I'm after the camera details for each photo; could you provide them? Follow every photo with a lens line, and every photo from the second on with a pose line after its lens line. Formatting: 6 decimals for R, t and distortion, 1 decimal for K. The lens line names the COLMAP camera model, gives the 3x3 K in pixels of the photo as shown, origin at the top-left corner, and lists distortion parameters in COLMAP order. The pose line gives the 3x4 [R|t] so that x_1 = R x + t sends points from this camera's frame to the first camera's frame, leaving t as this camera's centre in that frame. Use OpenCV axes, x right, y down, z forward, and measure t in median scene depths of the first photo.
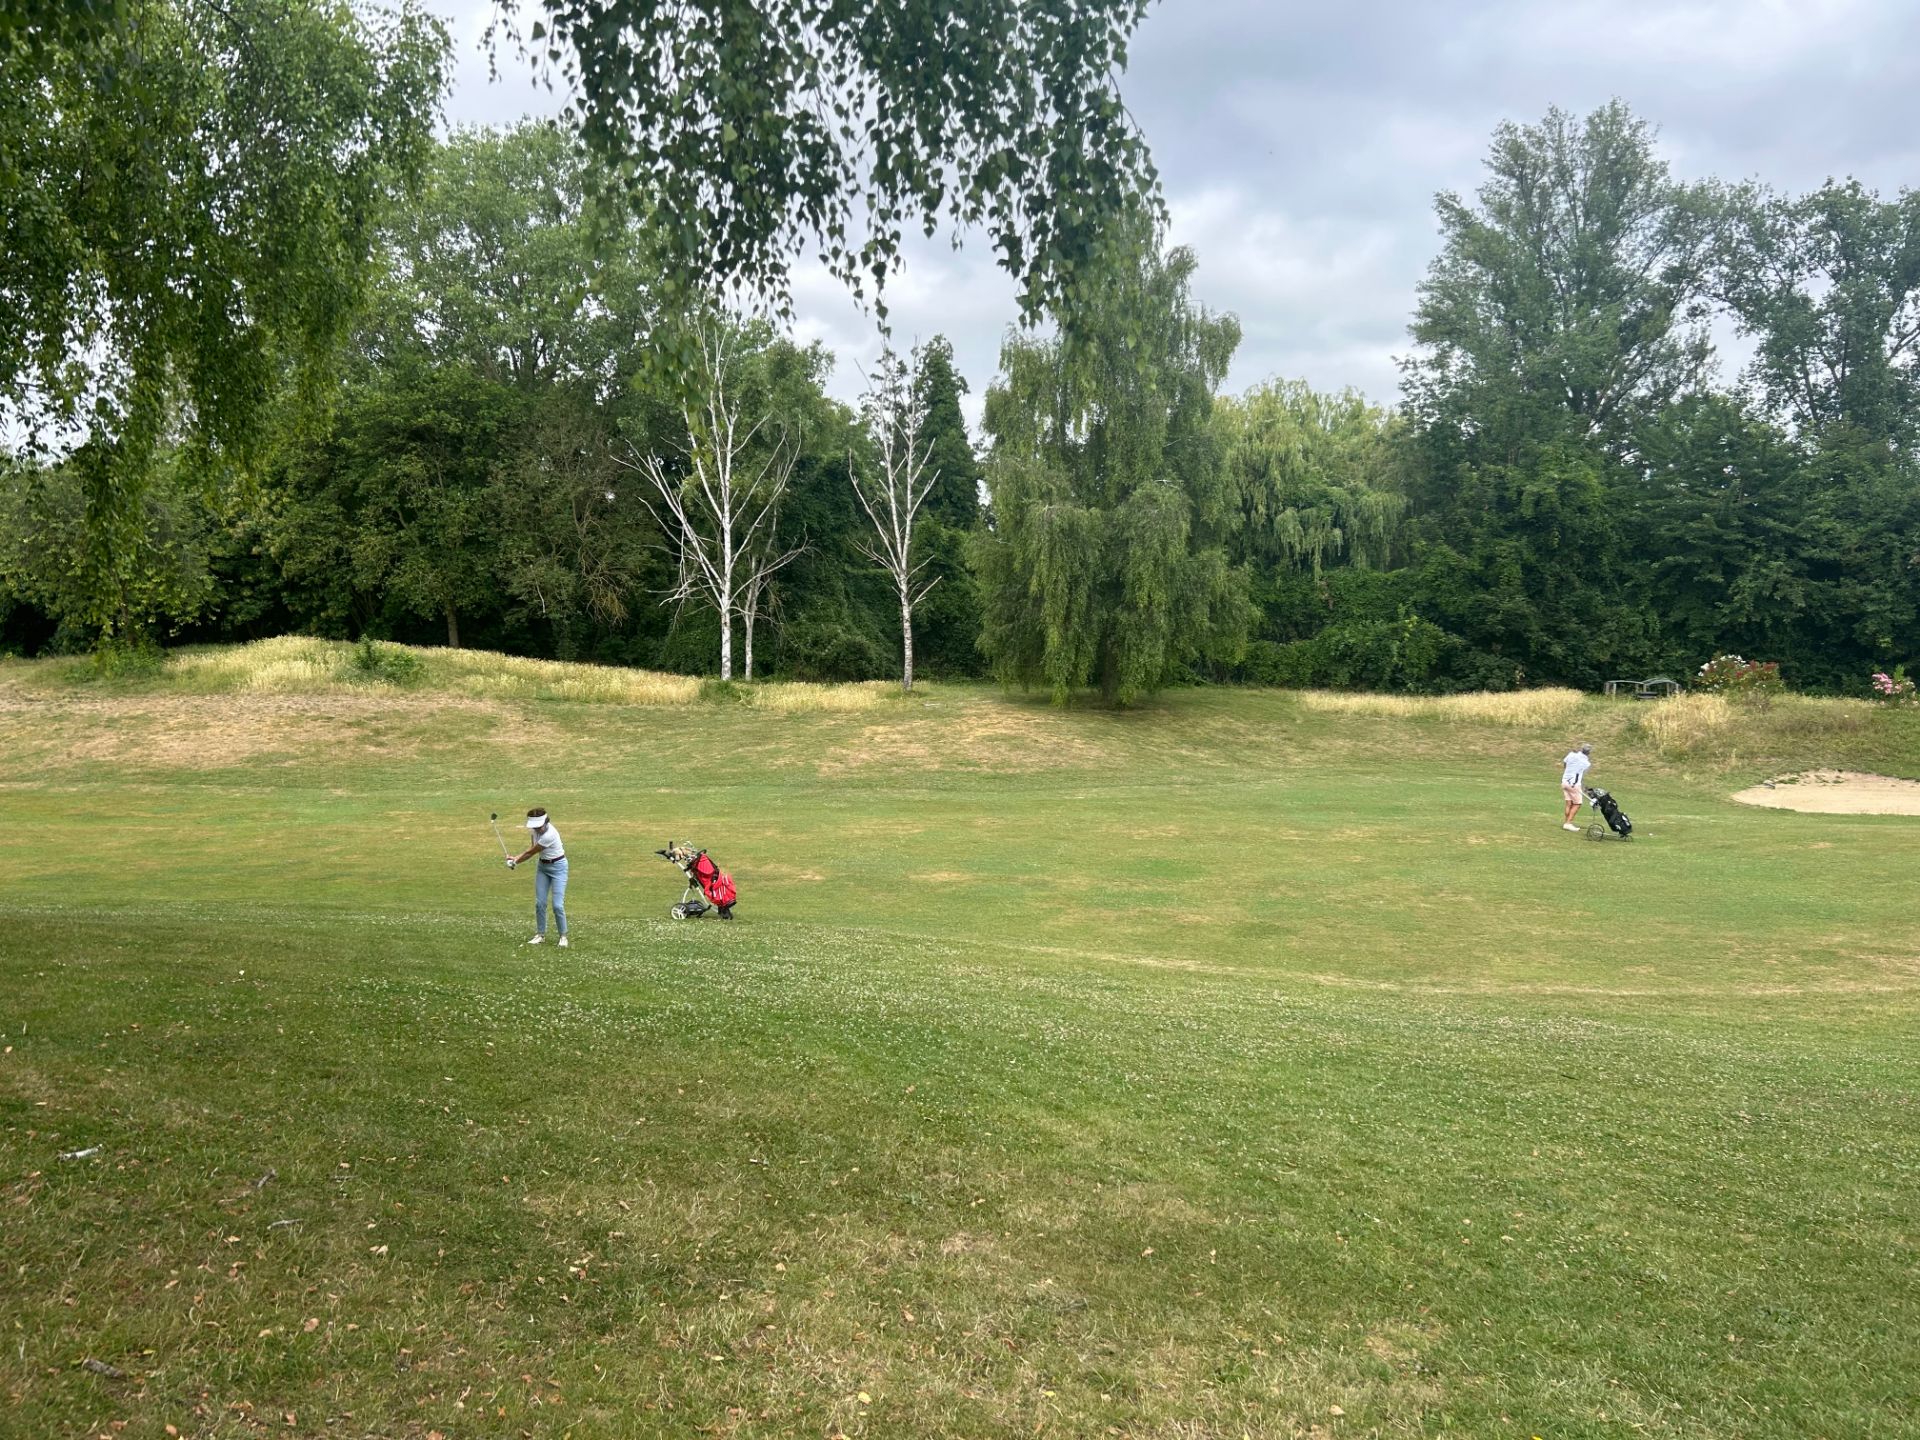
lens RADIAL K [[1441.3, 0, 959.3], [0, 1441.3, 720.3], [0, 0, 1]] dist [0.030473, -0.025213]
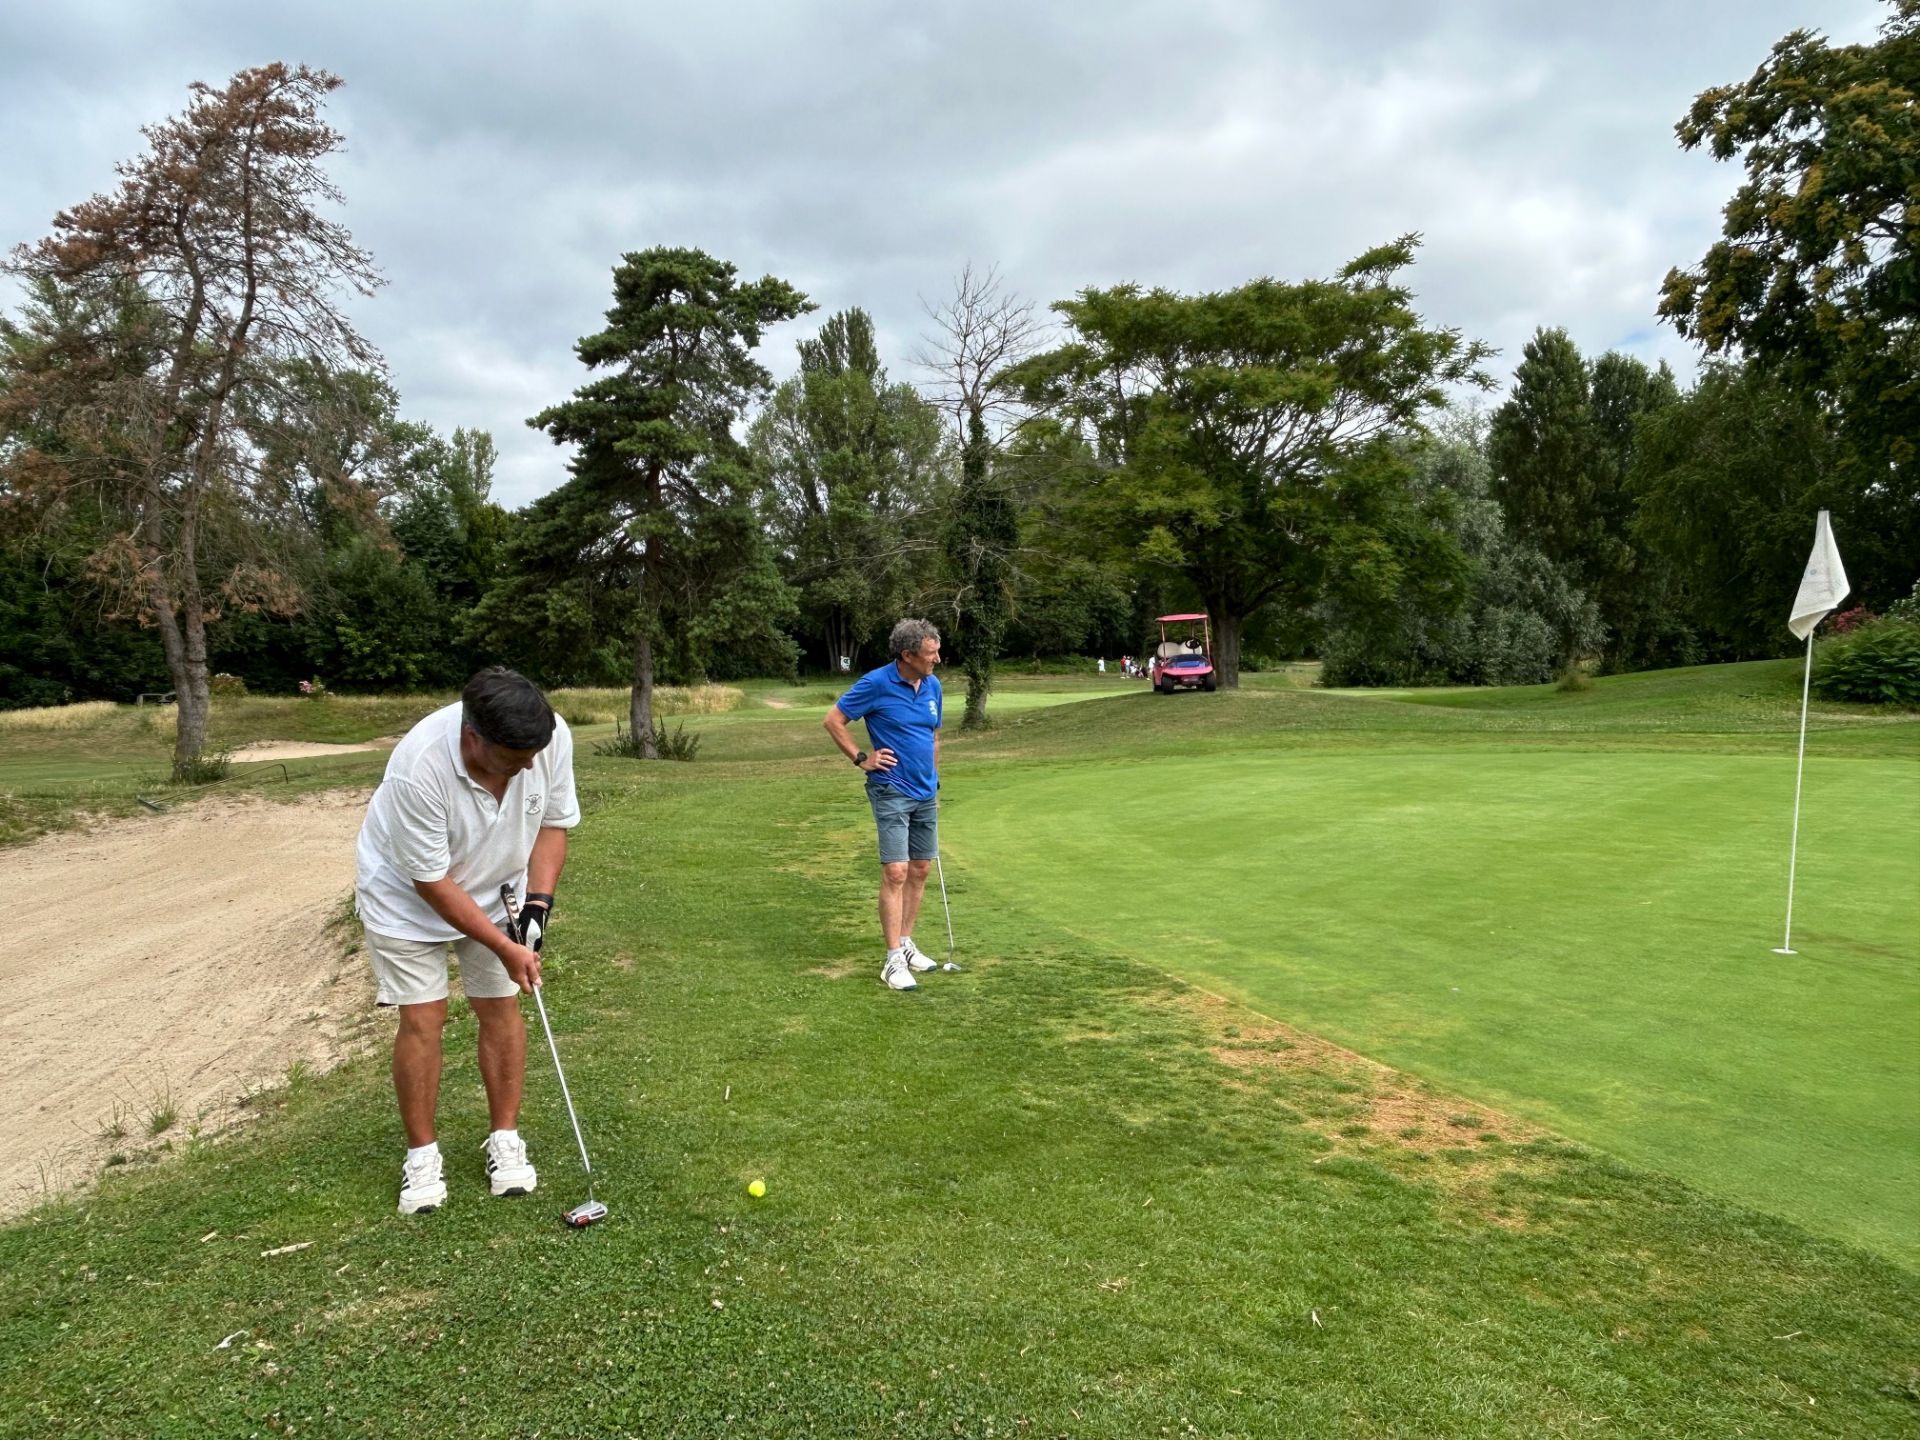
lens RADIAL K [[1274.0, 0, 957.6], [0, 1274.0, 721.5], [0, 0, 1]] dist [-0.000794, 0.002925]
pose [[0.615544, -0.061958, 0.785664, -0.035282], [0.073981, 0.997045, 0.020666, 0.031926], [-0.784623, 0.045404, 0.618309, -0.385097]]
